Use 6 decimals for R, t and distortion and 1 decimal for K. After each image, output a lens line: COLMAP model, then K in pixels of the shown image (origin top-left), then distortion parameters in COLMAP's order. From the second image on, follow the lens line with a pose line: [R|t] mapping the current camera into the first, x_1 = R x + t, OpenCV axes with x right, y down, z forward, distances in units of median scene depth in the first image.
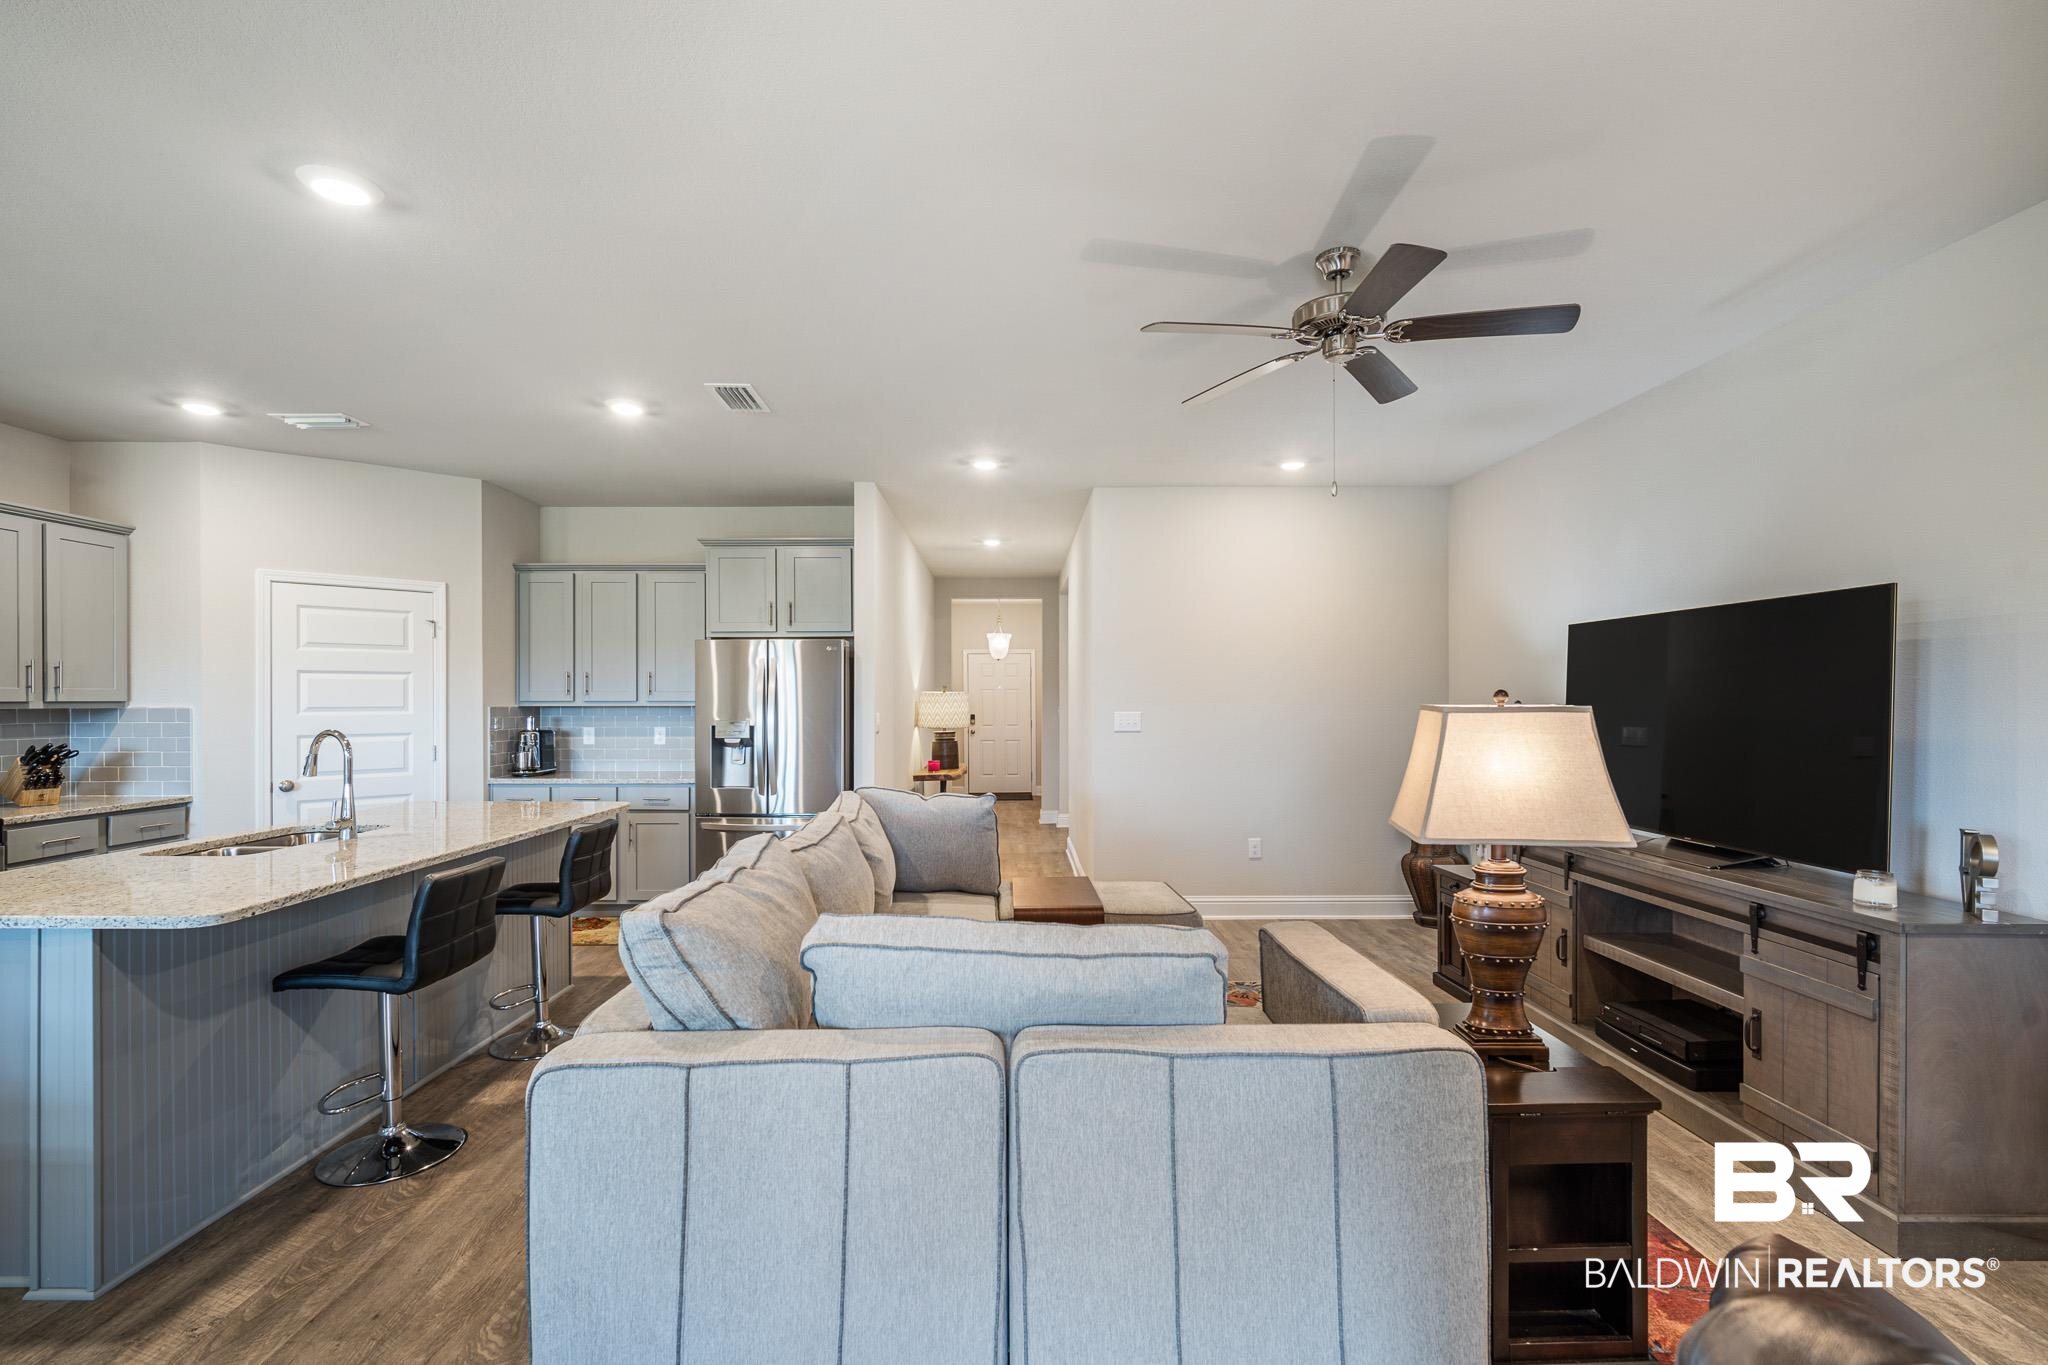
lens RADIAL K [[902.3, 0, 1004.2], [0, 902.3, 698.8], [0, 0, 1]] dist [-0.008319, 0.001616]
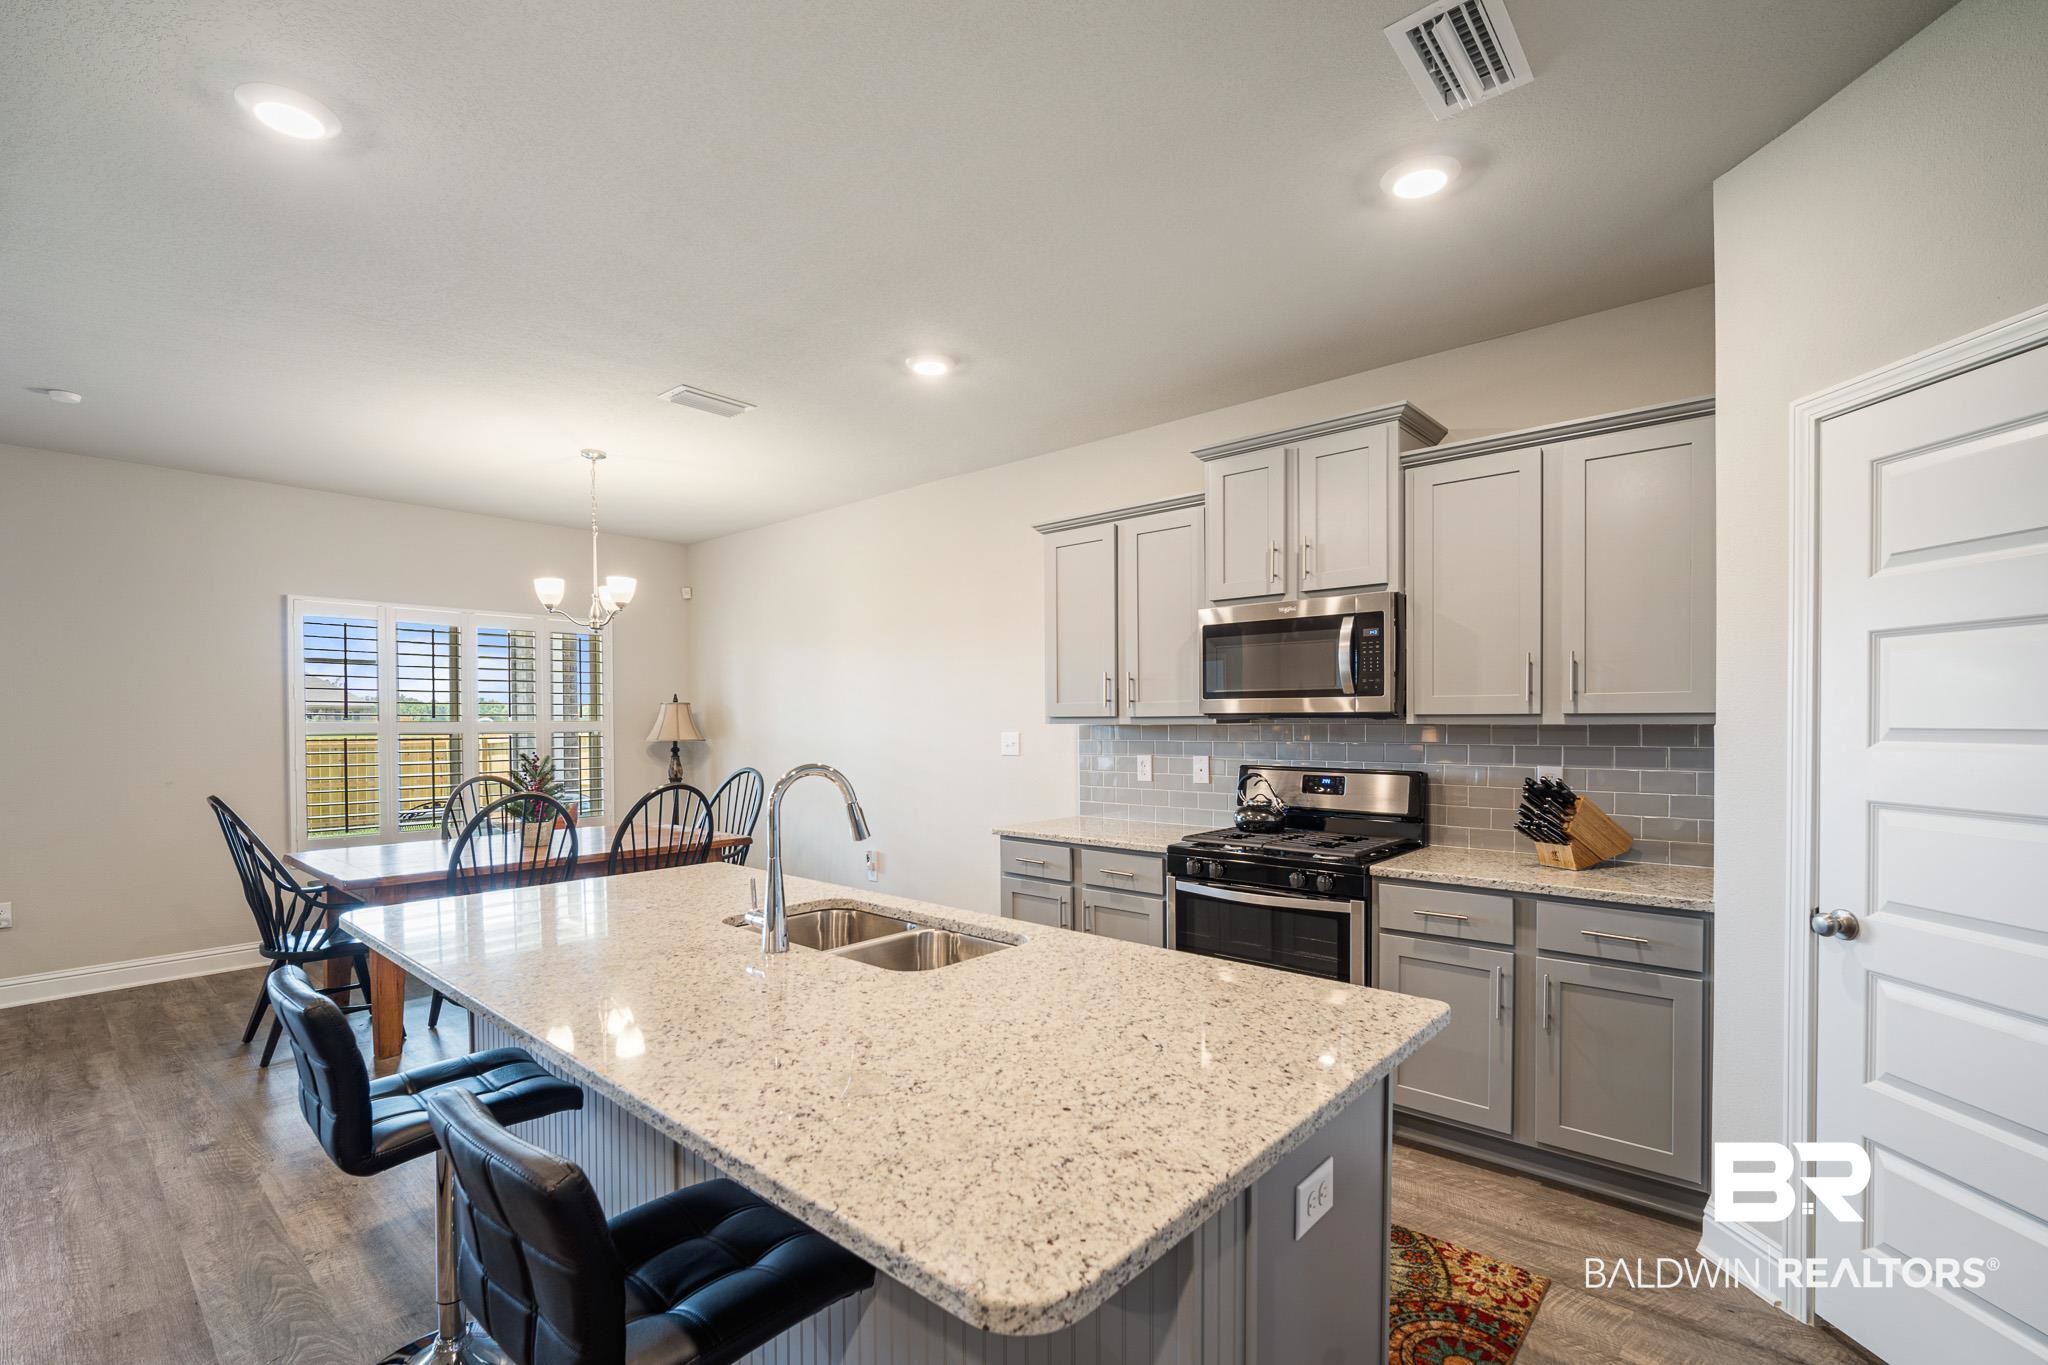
lens RADIAL K [[902.3, 0, 1000.9], [0, 902.3, 731.6], [0, 0, 1]] dist [-0.008319, 0.001616]
pose [[-0.659746, 0.017815, -0.751277, -0.263211], [0.005881, 0.999811, 0.018545, 0.001235], [0.751466, 0.007817, -0.659726, 1.028180]]
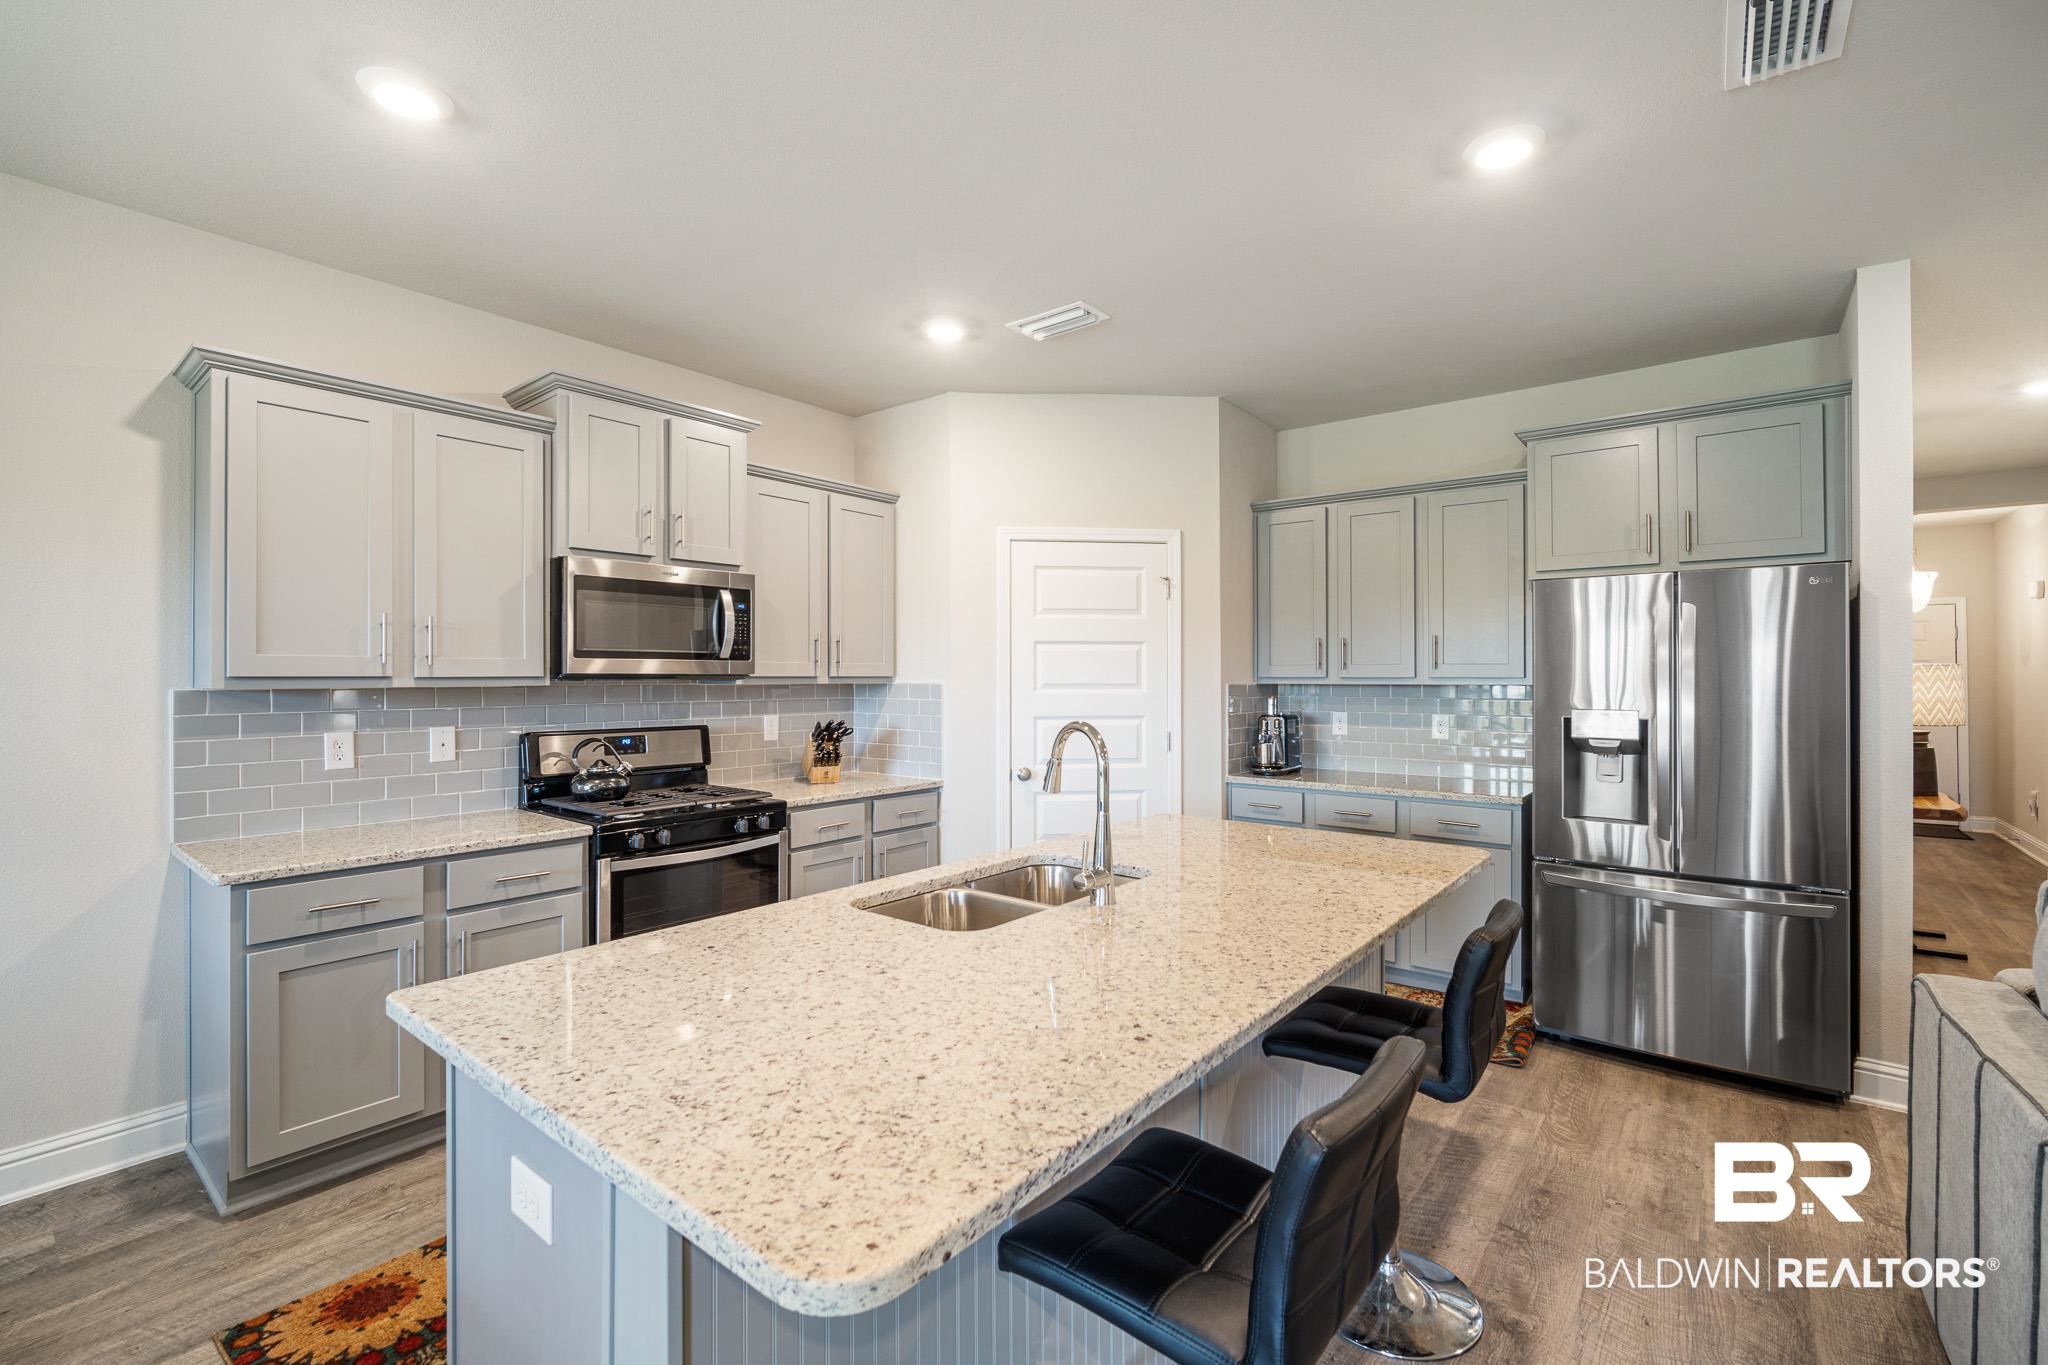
lens RADIAL K [[902.3, 0, 1032.0], [0, 902.3, 670.9], [0, 0, 1]] dist [-0.008319, 0.001616]
pose [[0.785727, -0.002395, -0.618569, -0.264500], [-0.001355, 0.999983, -0.005593, 0.002004], [0.618572, 0.005233, 0.785711, 0.332563]]
